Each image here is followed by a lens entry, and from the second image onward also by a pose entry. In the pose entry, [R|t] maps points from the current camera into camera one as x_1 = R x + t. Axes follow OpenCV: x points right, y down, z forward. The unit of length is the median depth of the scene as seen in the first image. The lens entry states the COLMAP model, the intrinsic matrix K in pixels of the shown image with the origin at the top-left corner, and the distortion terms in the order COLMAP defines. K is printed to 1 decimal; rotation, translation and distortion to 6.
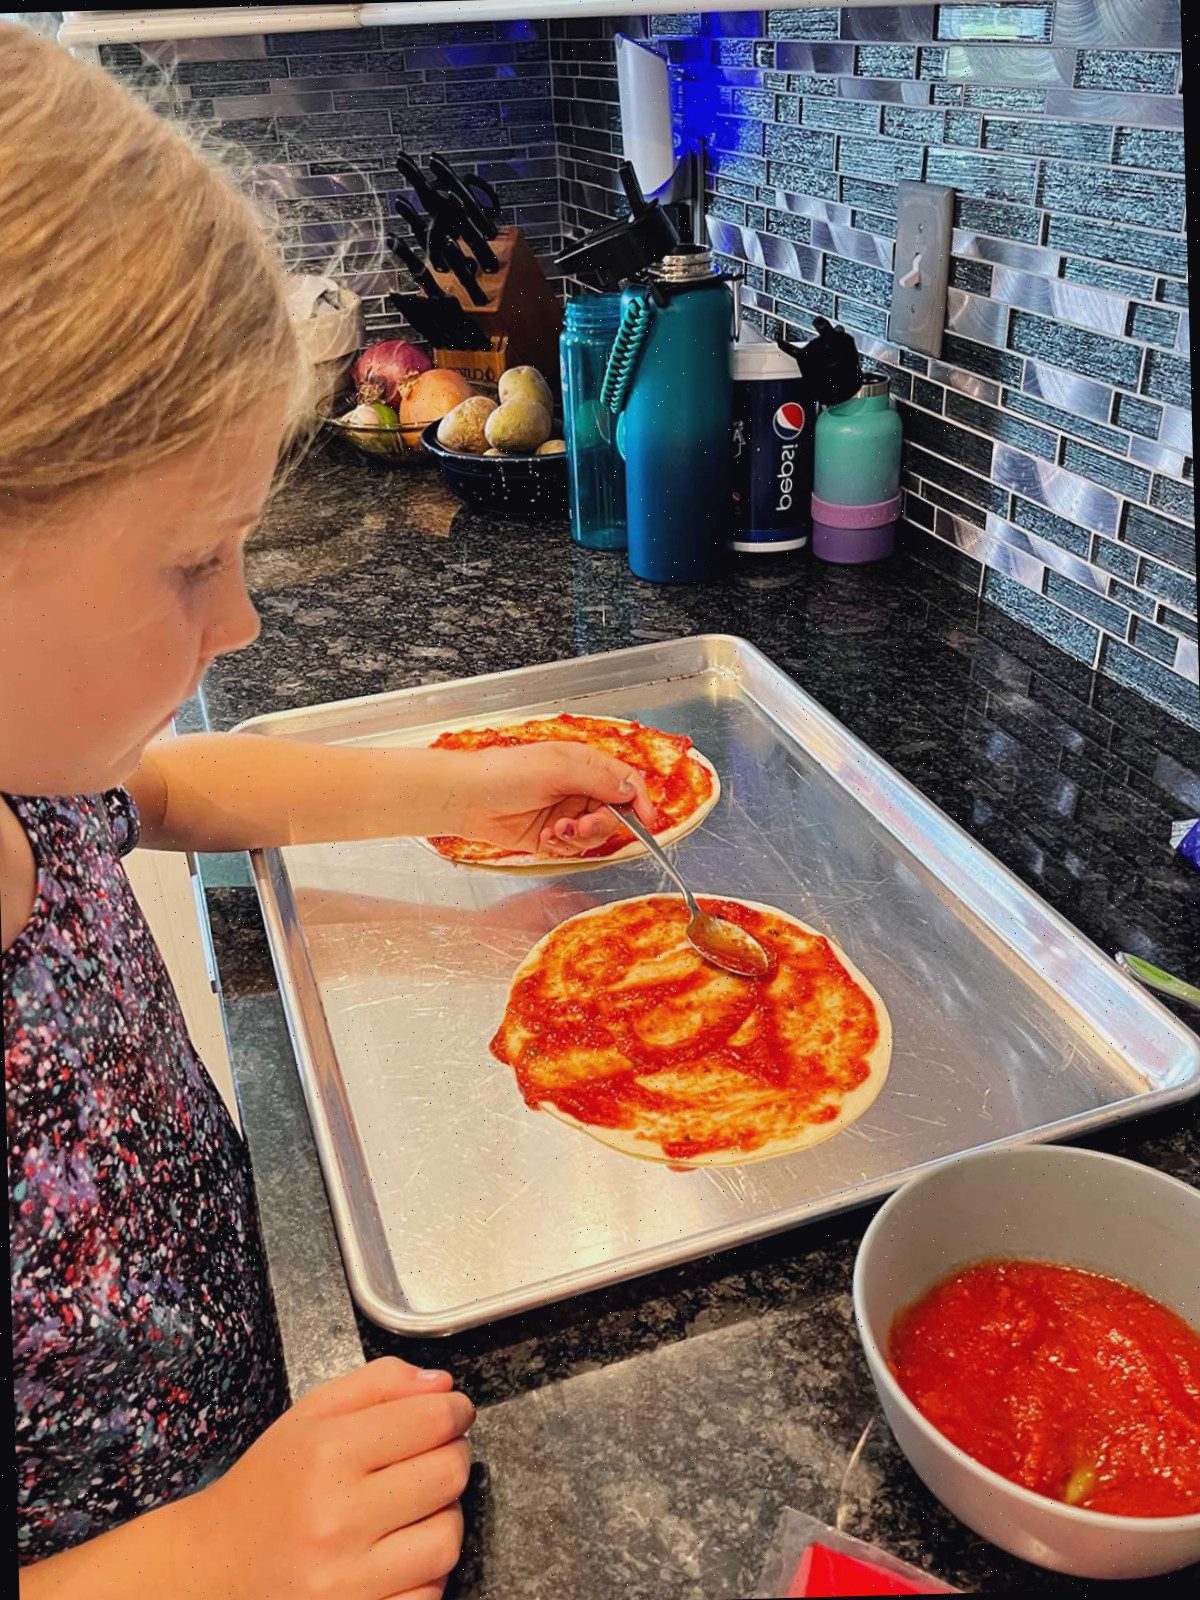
lens RADIAL K [[1371.0, 0, 609.2], [0, 1371.0, 812.6], [0, 0, 1]] dist [0.019283, 0.014006]
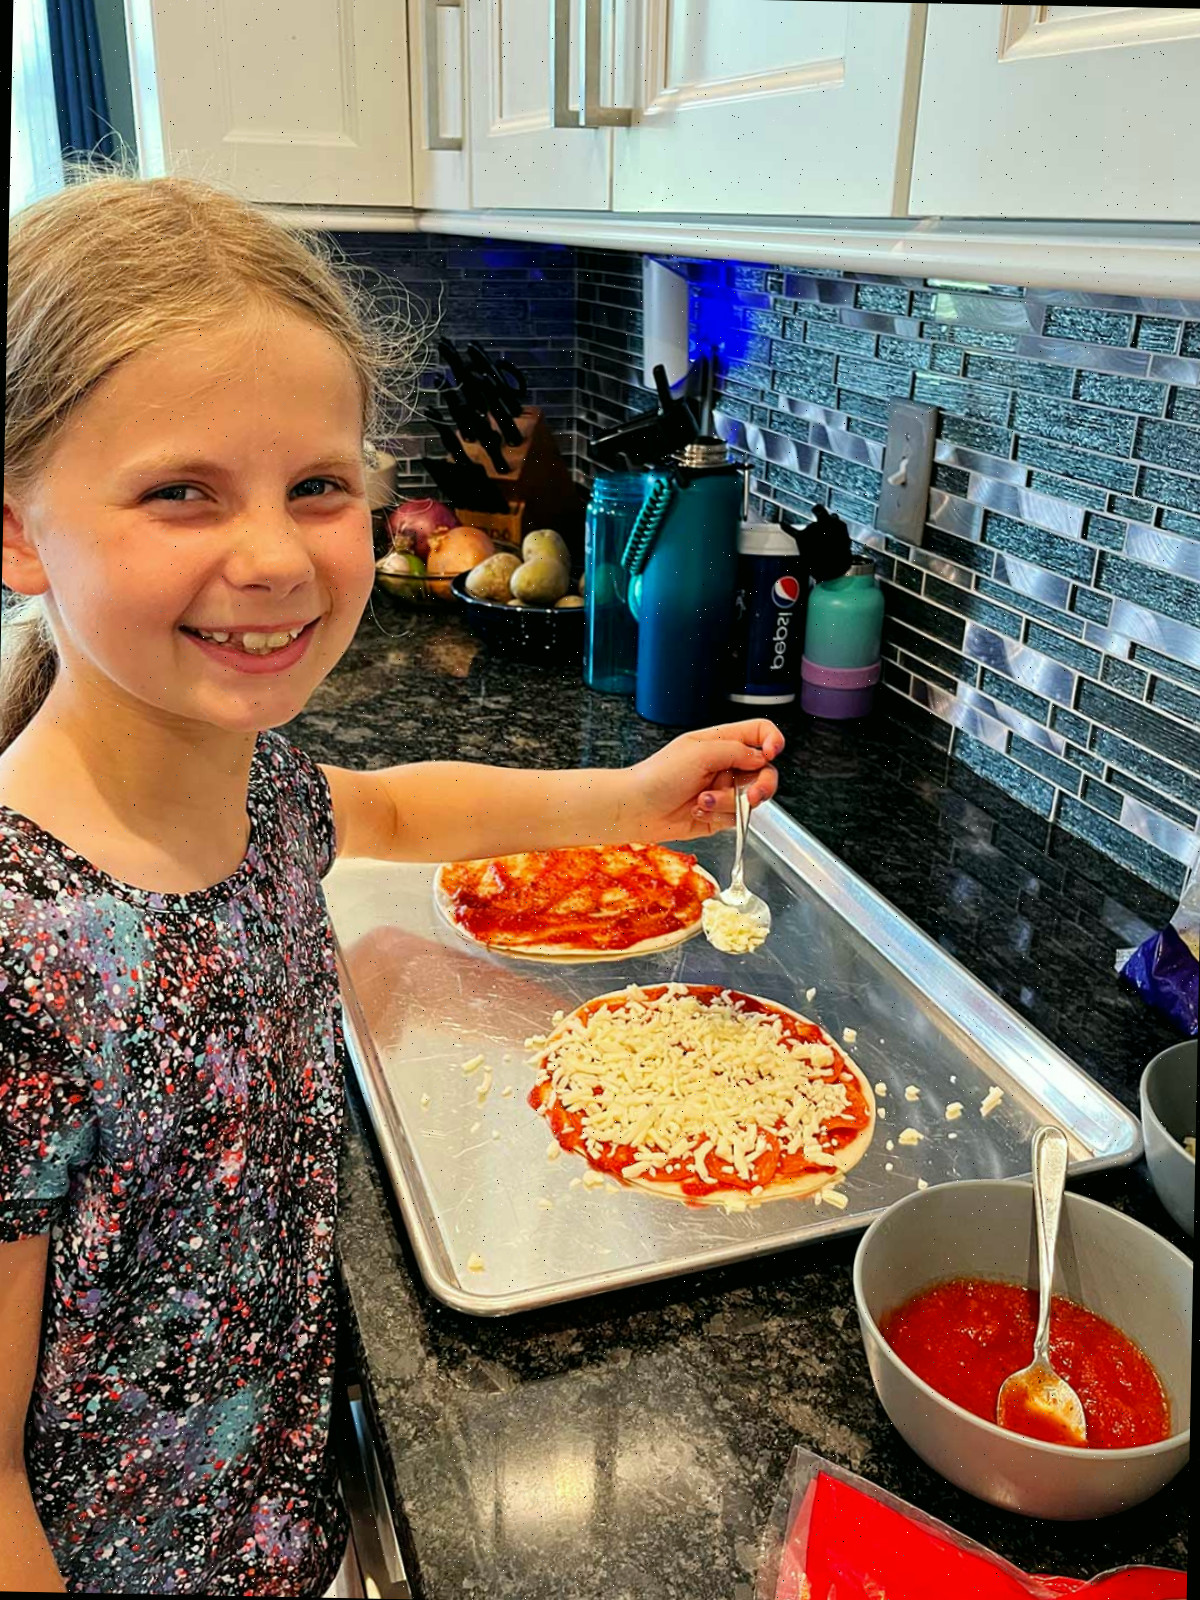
lens RADIAL K [[1389.5, 0, 600.0], [0, 1389.5, 800.0], [0, 0, 1]] dist [0.090279, -0.153340]
pose [[0.997702, 0.061754, 0.027864, -0.046121], [-0.057751, 0.990244, -0.126814, 0.042347], [-0.035423, 0.124914, 0.991535, -0.120753]]
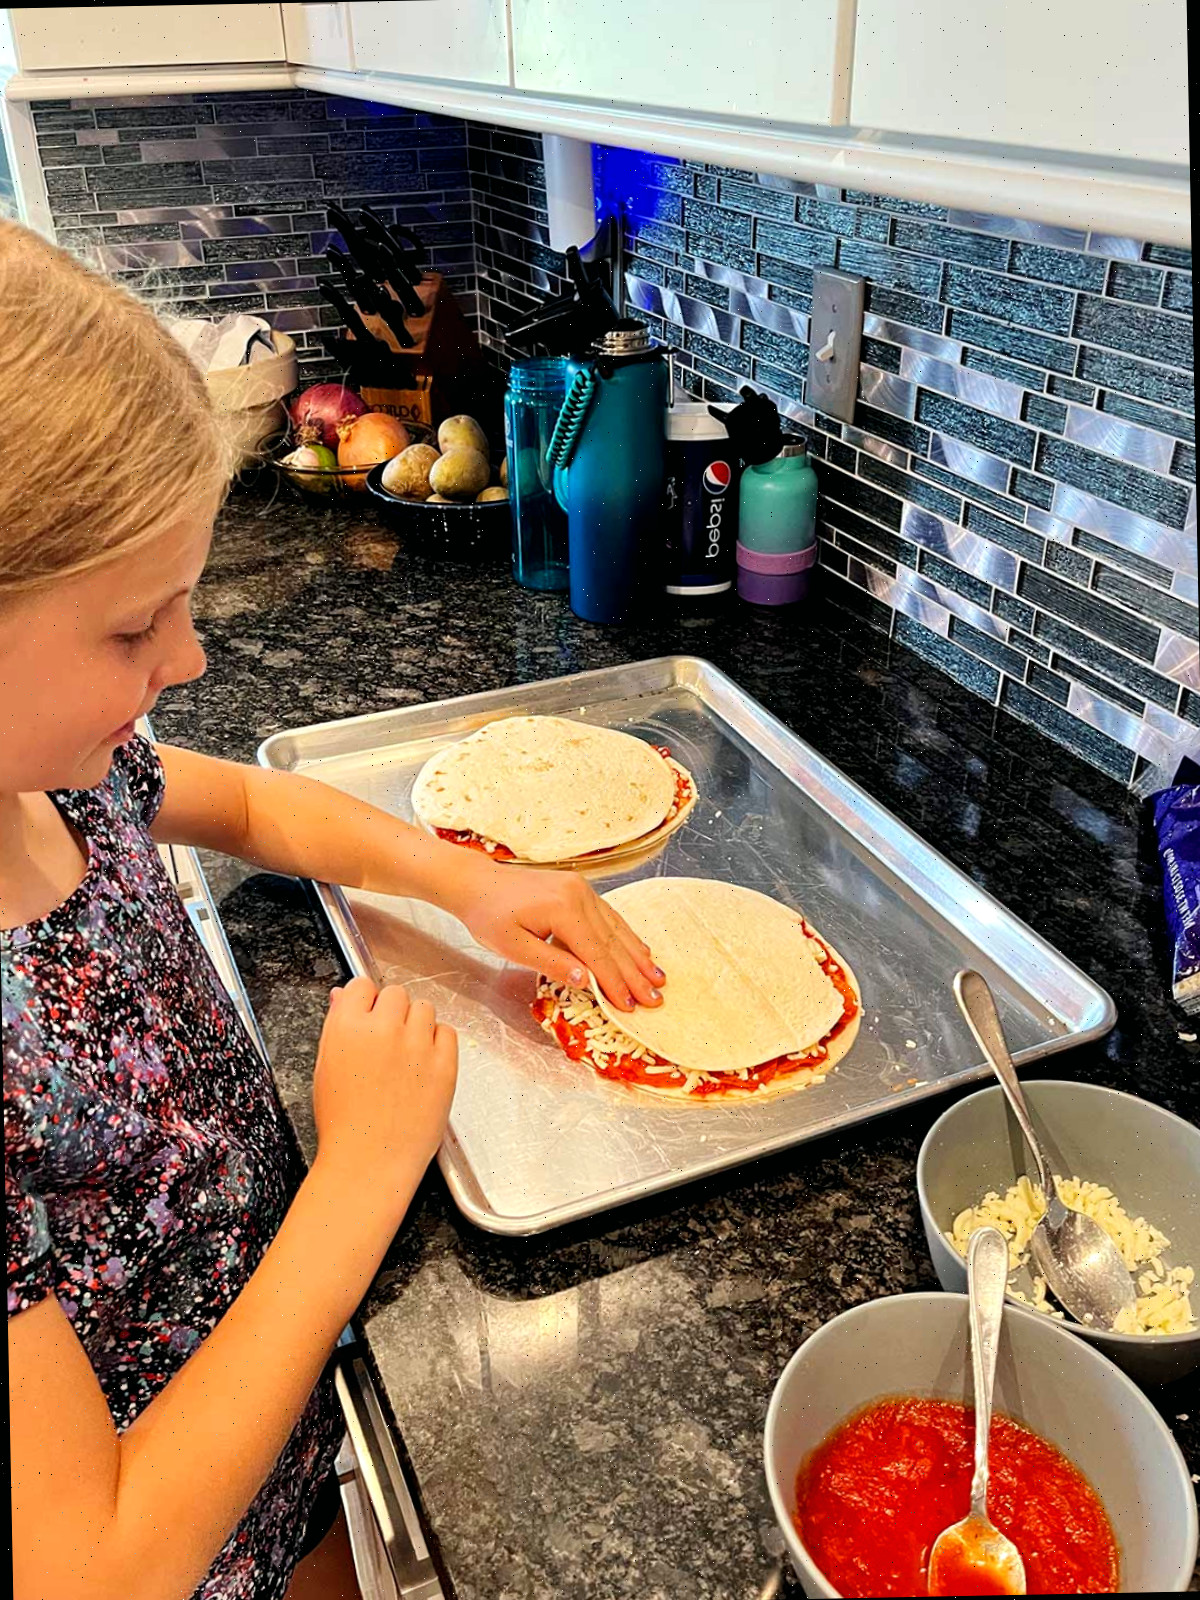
lens RADIAL K [[1374.0, 0, 600.0], [0, 1374.0, 800.0], [0, 0, 1]] dist [0.025770, -0.011607]
pose [[0.996113, -0.016303, 0.086565, -0.065454], [0.016511, 0.999862, -0.001687, -0.028216], [-0.086526, 0.003110, 0.996245, -0.092181]]
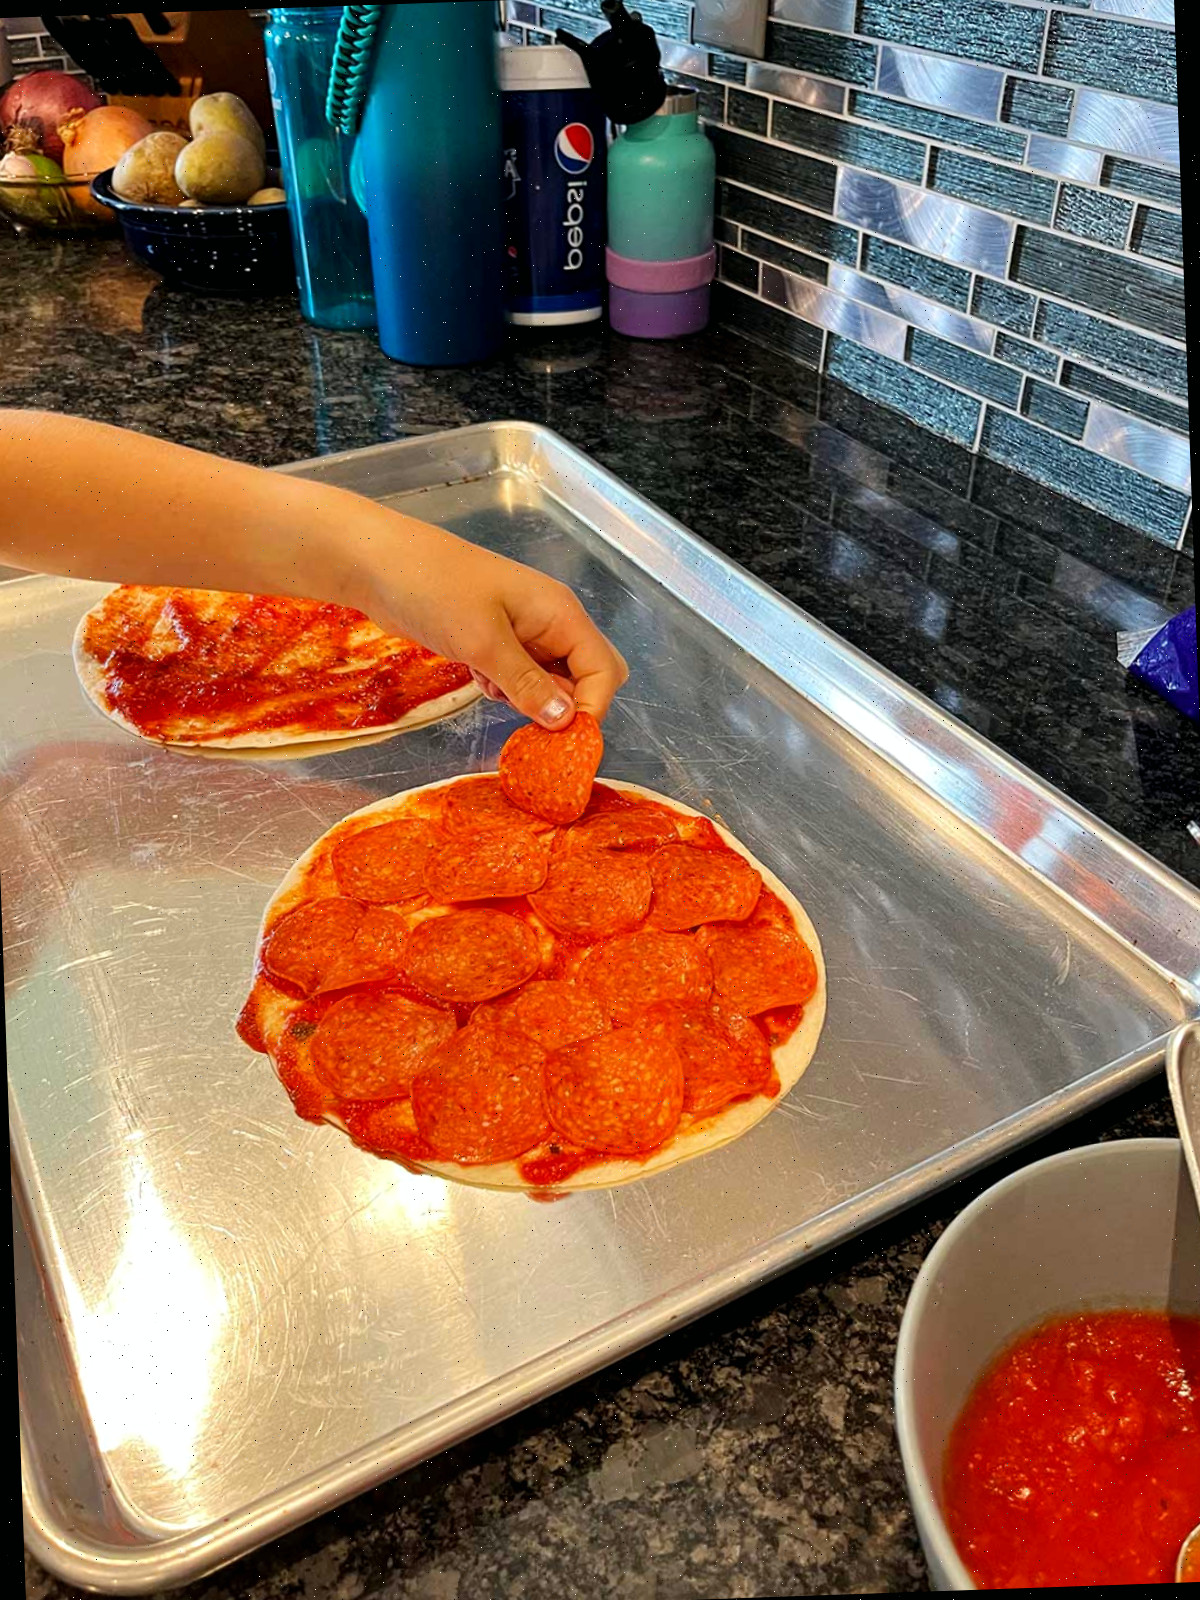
lens RADIAL K [[1374.0, 0, 600.0], [0, 1374.0, 800.0], [0, 0, 1]] dist [0.025770, -0.011607]
pose [[0.984221, -0.072456, 0.161431, -0.008729], [0.056479, 0.993236, 0.101452, 0.003861], [-0.167690, -0.090734, 0.981655, 0.206175]]
